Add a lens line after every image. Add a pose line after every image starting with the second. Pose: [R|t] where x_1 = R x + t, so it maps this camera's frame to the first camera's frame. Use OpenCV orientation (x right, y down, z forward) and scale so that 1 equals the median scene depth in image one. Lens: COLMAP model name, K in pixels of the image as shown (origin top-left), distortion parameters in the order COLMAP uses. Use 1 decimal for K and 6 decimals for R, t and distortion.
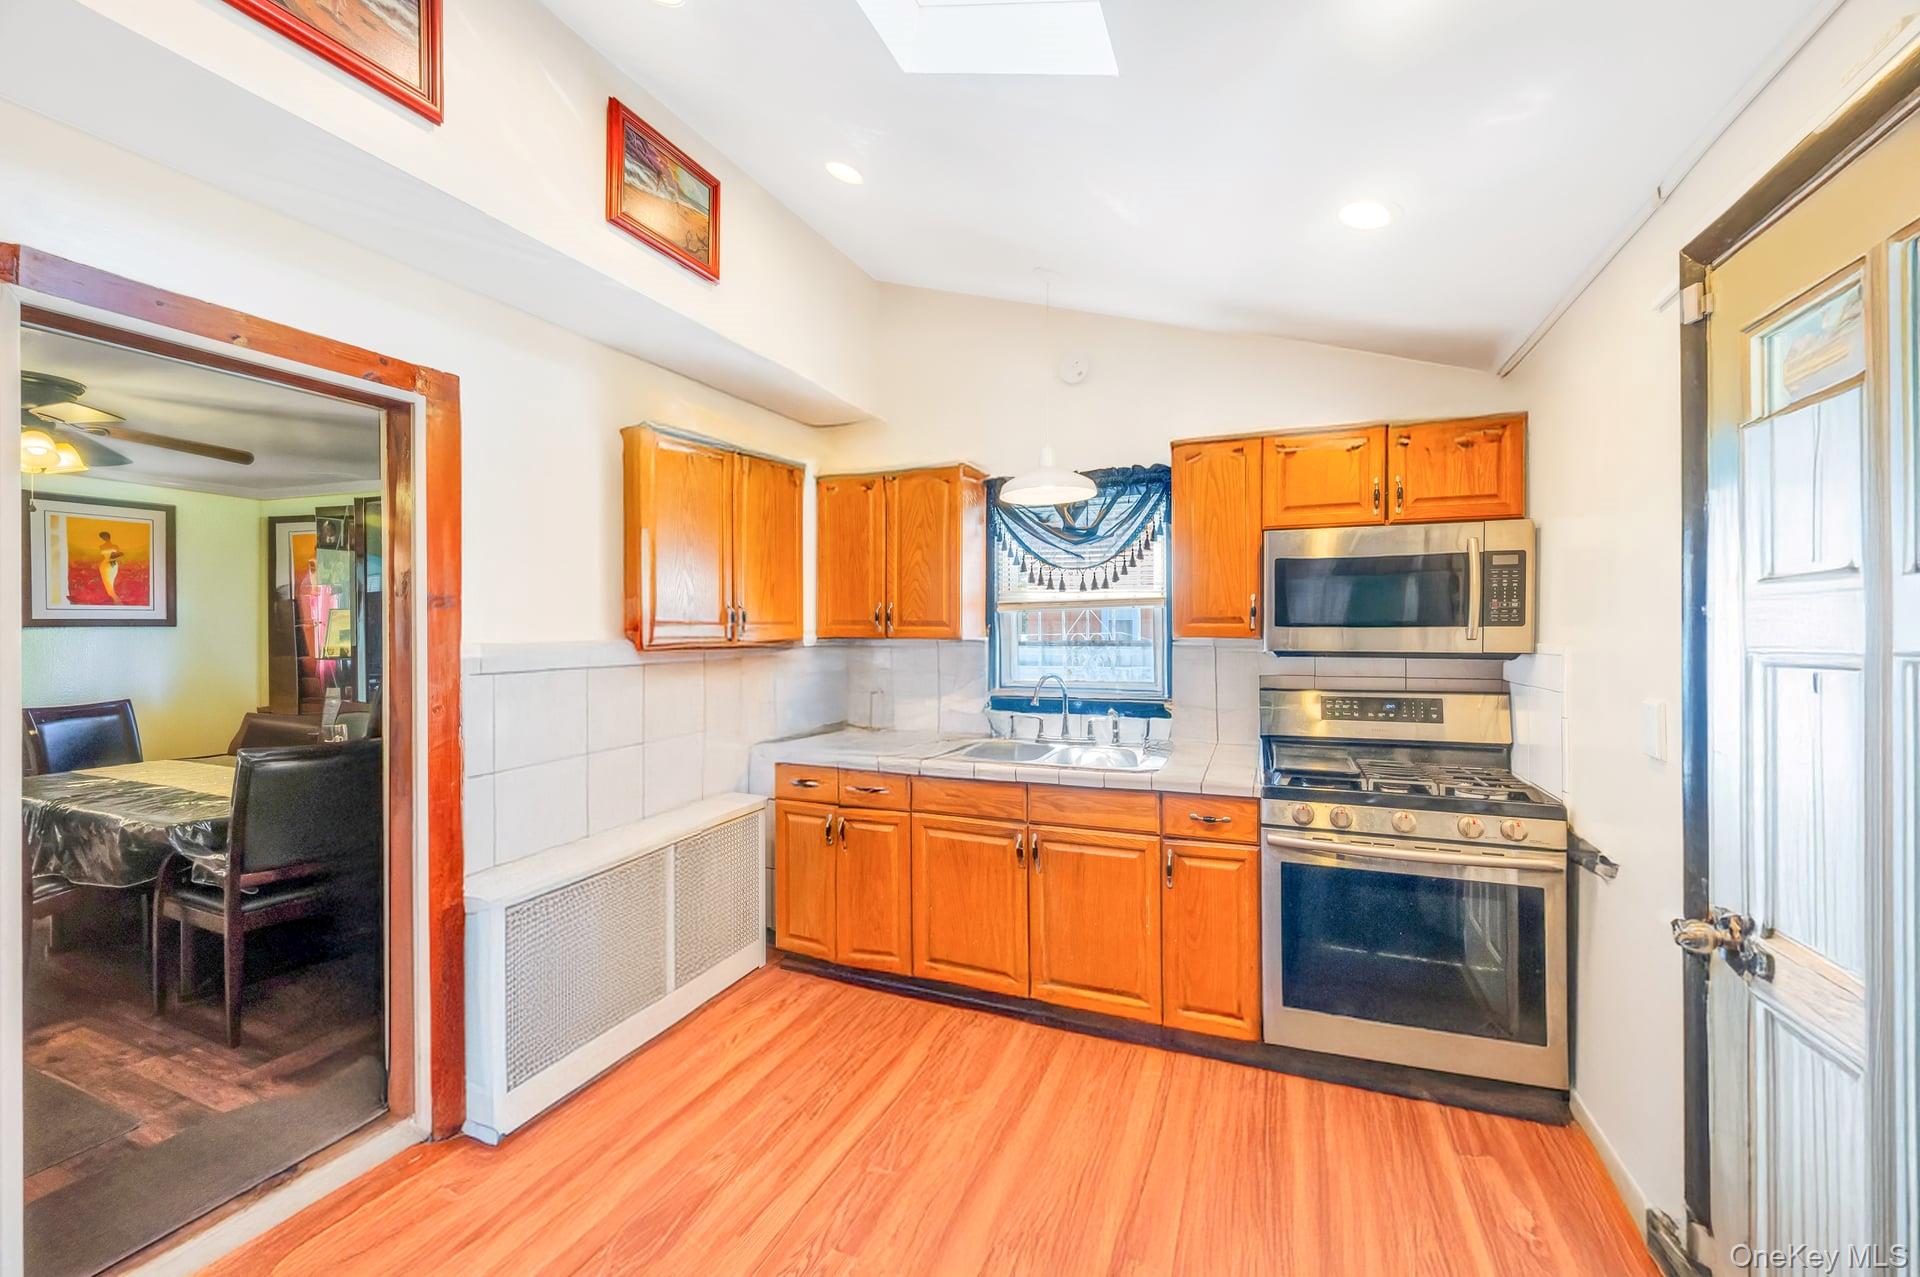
lens RADIAL K [[765.5, 0, 952.6], [0, 765.5, 627.5], [0, 0, 1]] dist [-0.001091, -0.000104]
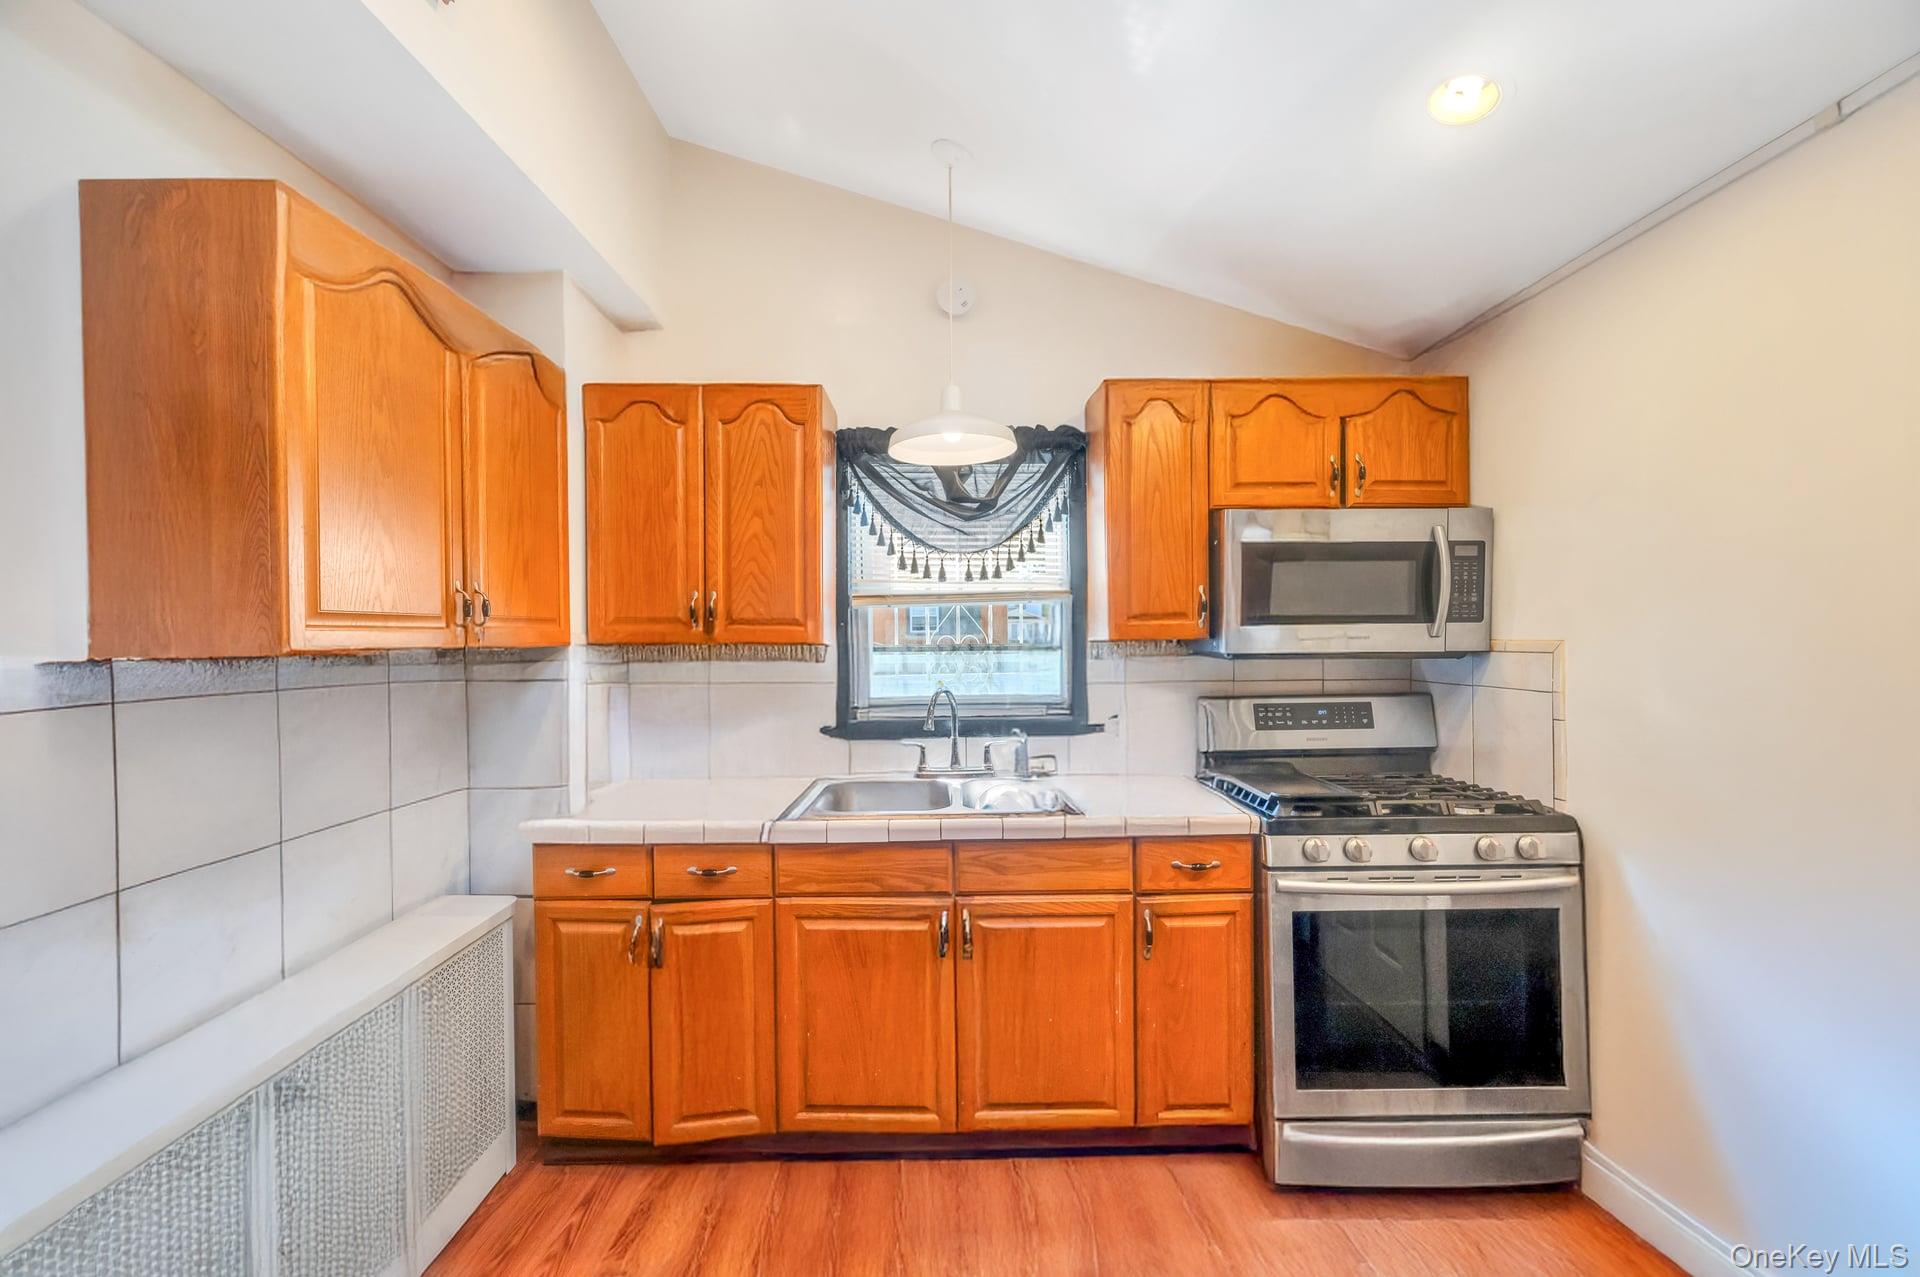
lens RADIAL K [[765.5, 0, 950.3], [0, 765.5, 641.3], [0, 0, 1]] dist [-0.001091, -0.000104]
pose [[0.920768, -0.007581, 0.390037, -0.174816], [0.004570, 0.999952, 0.008649, 0.008439], [-0.390084, -0.006181, 0.920758, 0.316993]]
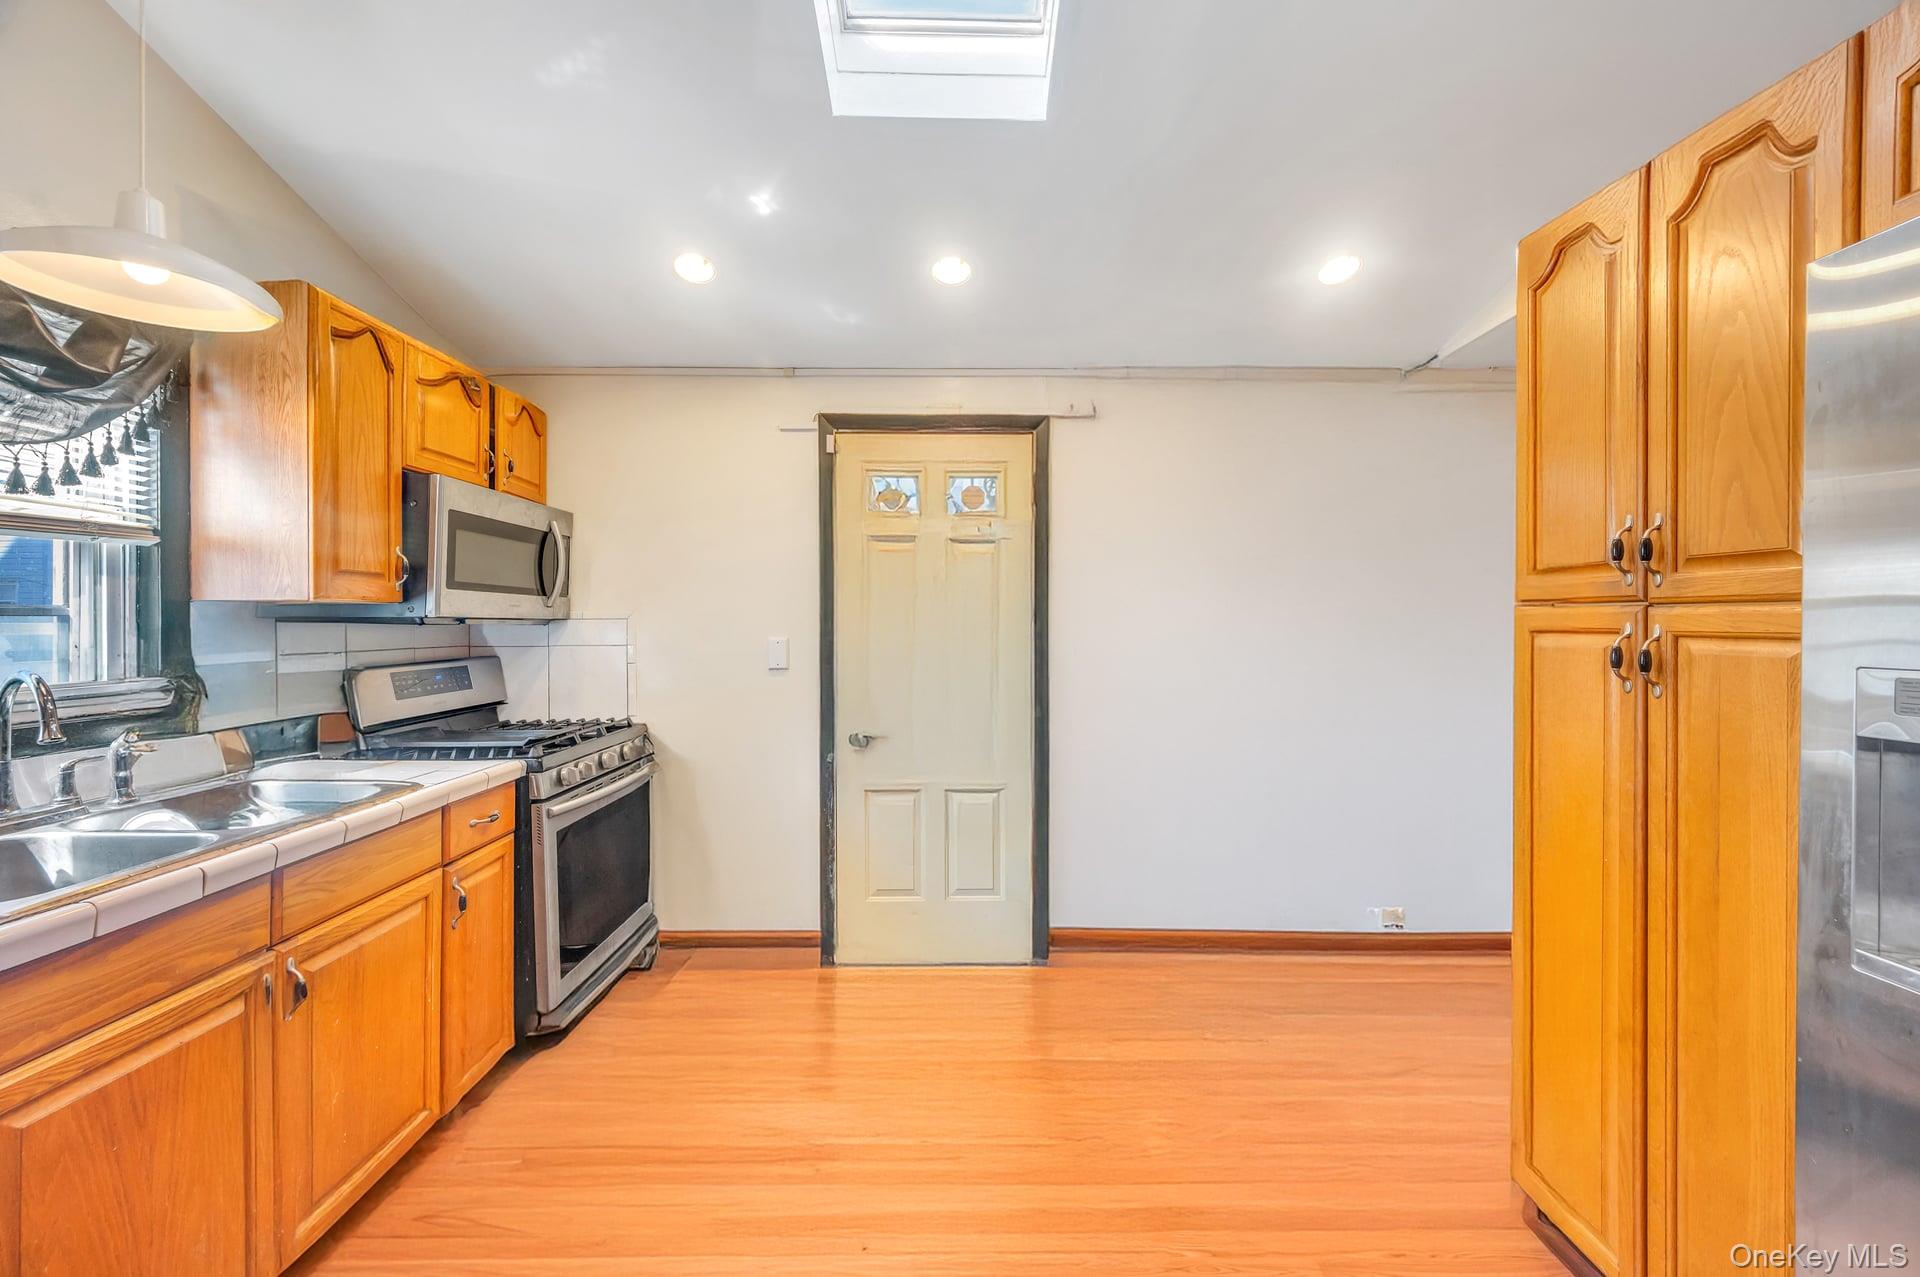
lens RADIAL K [[765.5, 0, 946.7], [0, 765.5, 621.2], [0, 0, 1]] dist [-0.001091, -0.000104]
pose [[-0.384284, 0.006908, 0.923189, -0.520707], [0.002870, 0.999976, -0.006288, 0.038164], [-0.923210, 0.000234, -0.384295, 0.732123]]
